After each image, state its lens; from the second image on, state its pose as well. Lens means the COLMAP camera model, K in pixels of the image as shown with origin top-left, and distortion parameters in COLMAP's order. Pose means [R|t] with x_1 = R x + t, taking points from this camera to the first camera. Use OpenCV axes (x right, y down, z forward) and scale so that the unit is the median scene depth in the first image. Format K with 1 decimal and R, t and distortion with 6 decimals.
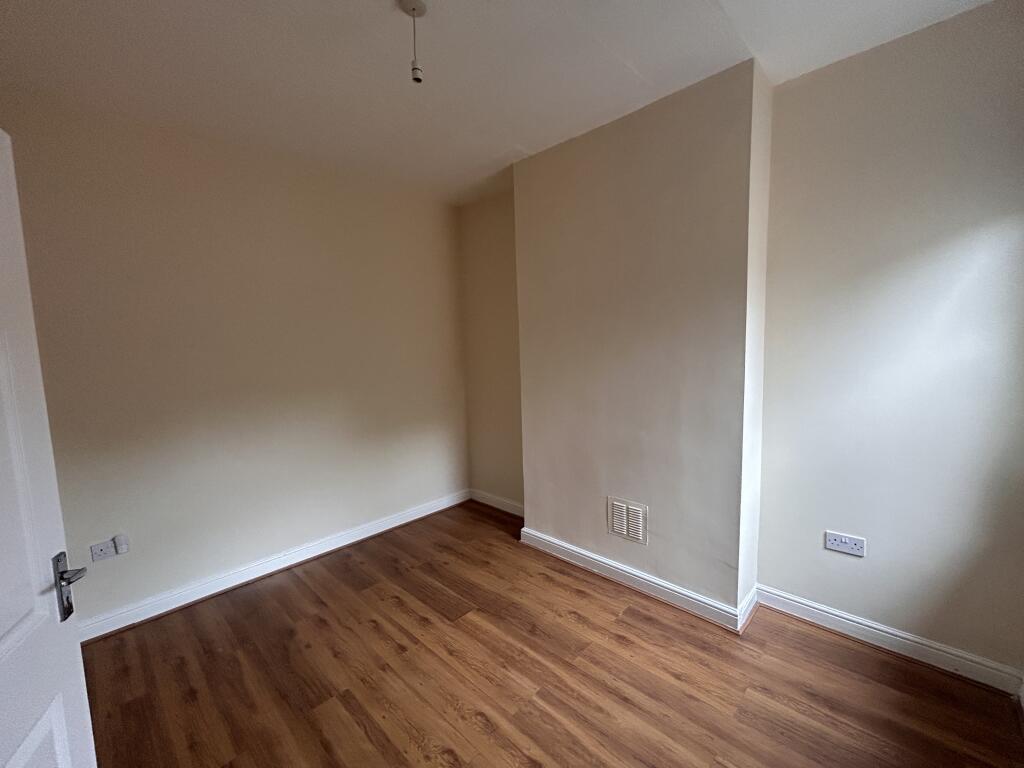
lens RADIAL K [[415.8, 0, 512.5], [0, 415.8, 385.0], [0, 0, 1]] dist [0.000499, 0.000329]
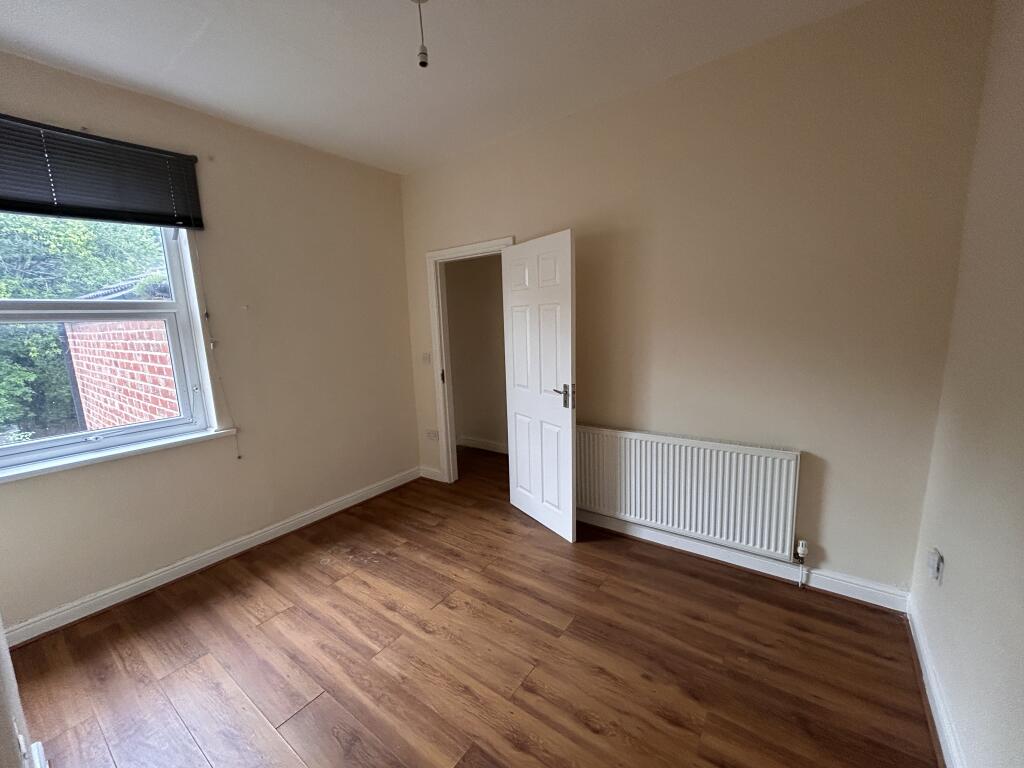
lens RADIAL K [[415.8, 0, 513.5], [0, 415.8, 383.2], [0, 0, 1]] dist [0.000499, 0.000329]
pose [[-0.989908, 0.084964, -0.113418, -0.212823], [0.054446, 0.966934, 0.249148, -0.154637], [0.130836, 0.240459, -0.961801, 1.784177]]
